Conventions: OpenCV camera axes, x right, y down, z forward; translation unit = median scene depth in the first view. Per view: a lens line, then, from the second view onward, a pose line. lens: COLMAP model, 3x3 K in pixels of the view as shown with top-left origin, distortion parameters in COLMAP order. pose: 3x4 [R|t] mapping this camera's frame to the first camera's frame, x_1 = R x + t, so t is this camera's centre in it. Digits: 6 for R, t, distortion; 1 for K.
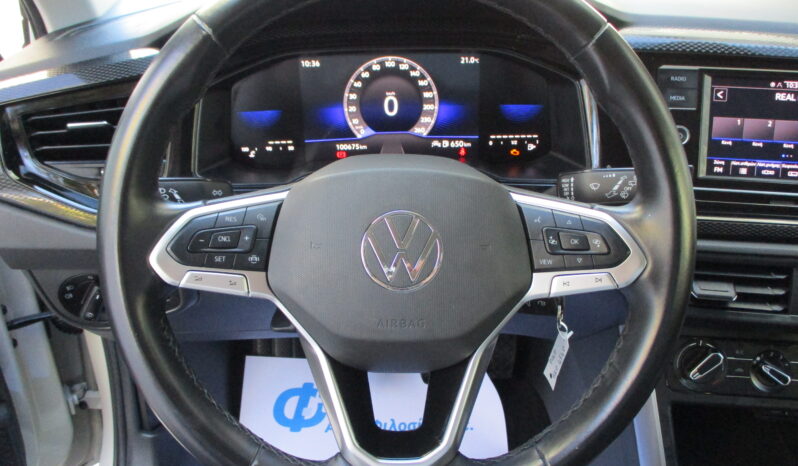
lens RADIAL K [[694.3, 0, 447.5], [0, 694.3, 224.1], [0, 0, 1]] dist [-0.007301, -0.011924]
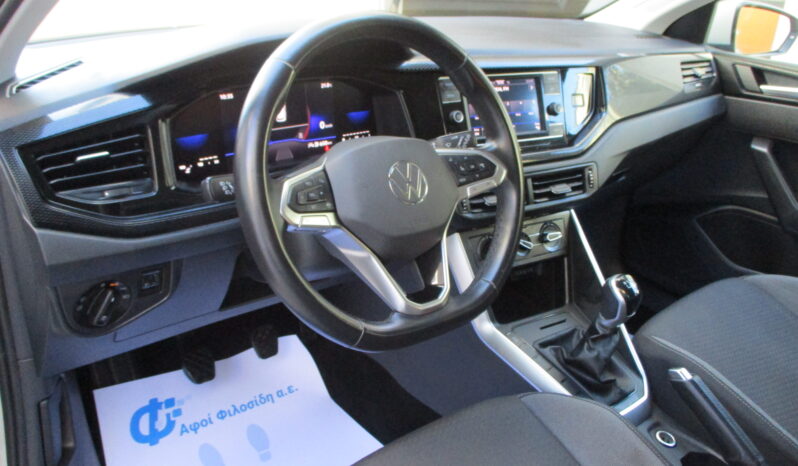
lens RADIAL K [[694.3, 0, 447.5], [0, 694.3, 224.1], [0, 0, 1]] dist [-0.007301, -0.011924]
pose [[0.780184, -0.196013, 0.594046, -0.707450], [0.237480, 0.971354, 0.008618, 0.100896], [-0.578719, 0.134350, 0.804385, -0.303446]]
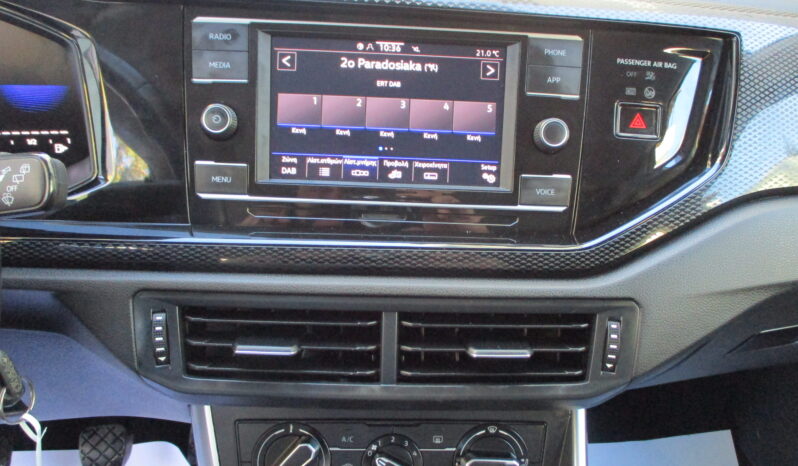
lens RADIAL K [[694.3, 0, 447.5], [0, 694.3, 224.1], [0, 0, 1]] dist [-0.007301, -0.011924]
pose [[0.988669, -0.022691, 0.148389, 0.415485], [0.033227, 0.997069, -0.068919, 0.024033], [-0.146390, 0.073068, 0.986525, 0.293544]]
